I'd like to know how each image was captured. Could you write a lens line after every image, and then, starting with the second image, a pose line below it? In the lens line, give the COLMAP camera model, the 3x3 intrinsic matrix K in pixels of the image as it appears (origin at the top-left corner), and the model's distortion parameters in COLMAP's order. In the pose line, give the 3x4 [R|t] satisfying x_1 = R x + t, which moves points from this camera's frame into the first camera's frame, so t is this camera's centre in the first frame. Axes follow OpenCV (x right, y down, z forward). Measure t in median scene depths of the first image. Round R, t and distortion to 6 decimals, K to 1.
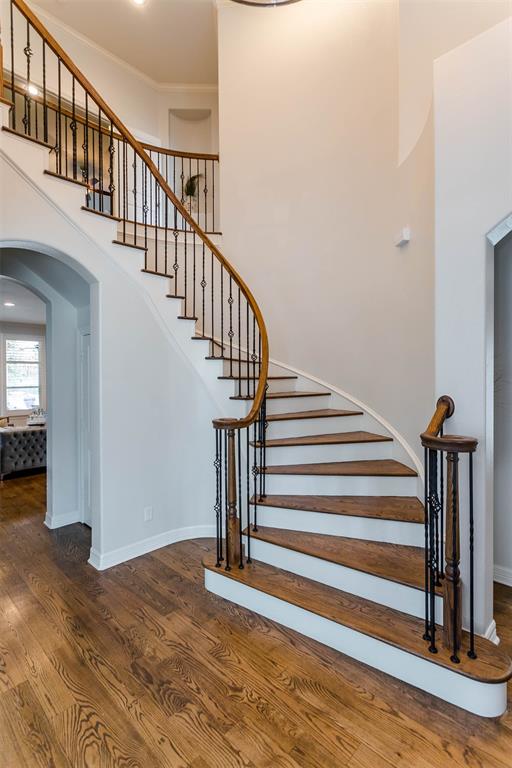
lens RADIAL K [[363.3, 0, 256.1], [0, 363.3, 382.2], [0, 0, 1]] dist [0.001952, 0.000271]
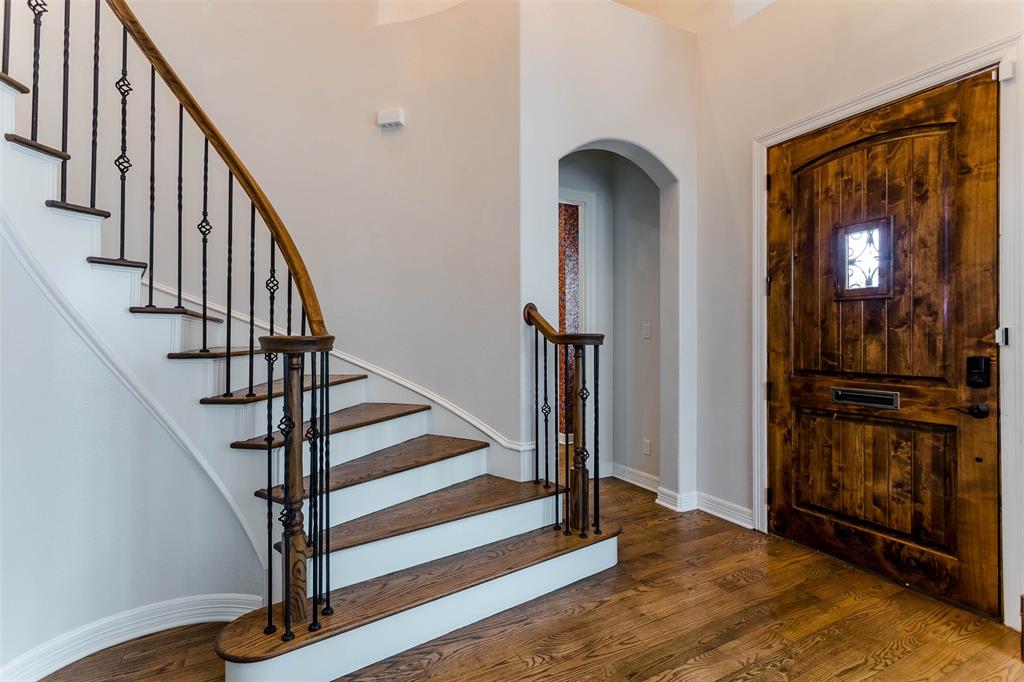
lens RADIAL K [[484.4, 0, 509.0], [0, 484.4, 336.4], [0, 0, 1]] dist [0.001952, 0.000271]
pose [[0.323704, 0.003111, 0.946153, -0.754794], [0.015798, 0.999837, -0.008693, 0.139287], [-0.946027, 0.017761, 0.323602, 0.614722]]
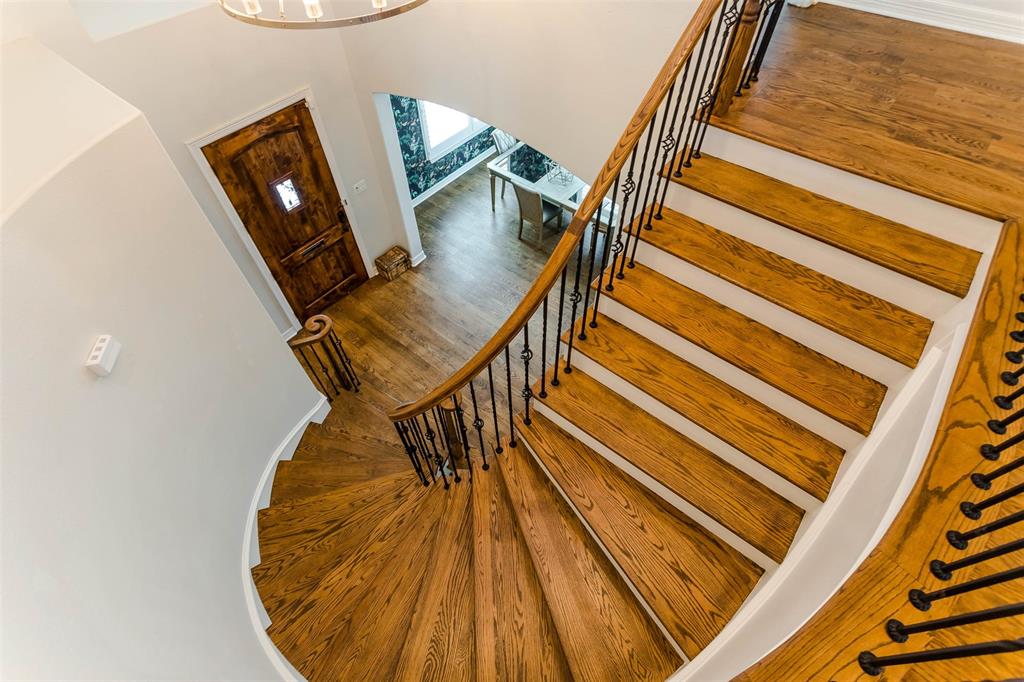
lens RADIAL K [[484.4, 0, 509.1], [0, 484.4, 338.1], [0, 0, 1]] dist [0.001952, 0.000271]
pose [[-0.997555, 0.066734, -0.020767, -0.305572], [0.023027, 0.594376, 0.803857, -1.432756], [0.065988, 0.801413, -0.594459, 2.122931]]
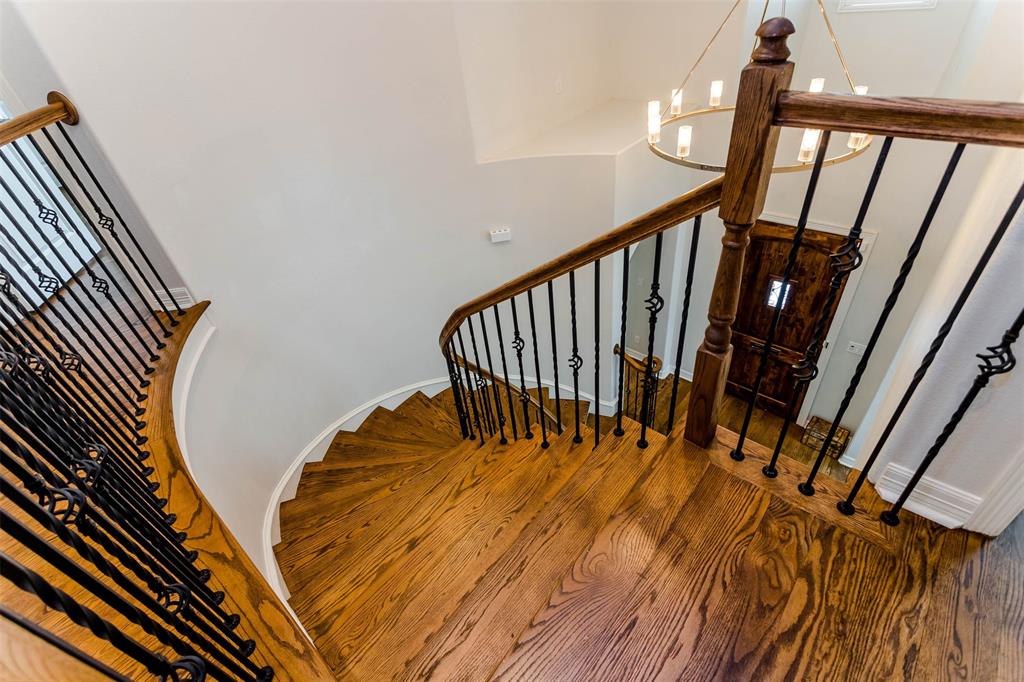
lens RADIAL K [[484.4, 0, 508.2], [0, 484.4, 338.5], [0, 0, 1]] dist [0.001952, 0.000271]
pose [[-0.028512, -0.613755, 0.788981, -1.291765], [0.132192, 0.780054, 0.611588, -1.465378], [-0.990814, 0.121735, 0.058892, 1.353270]]
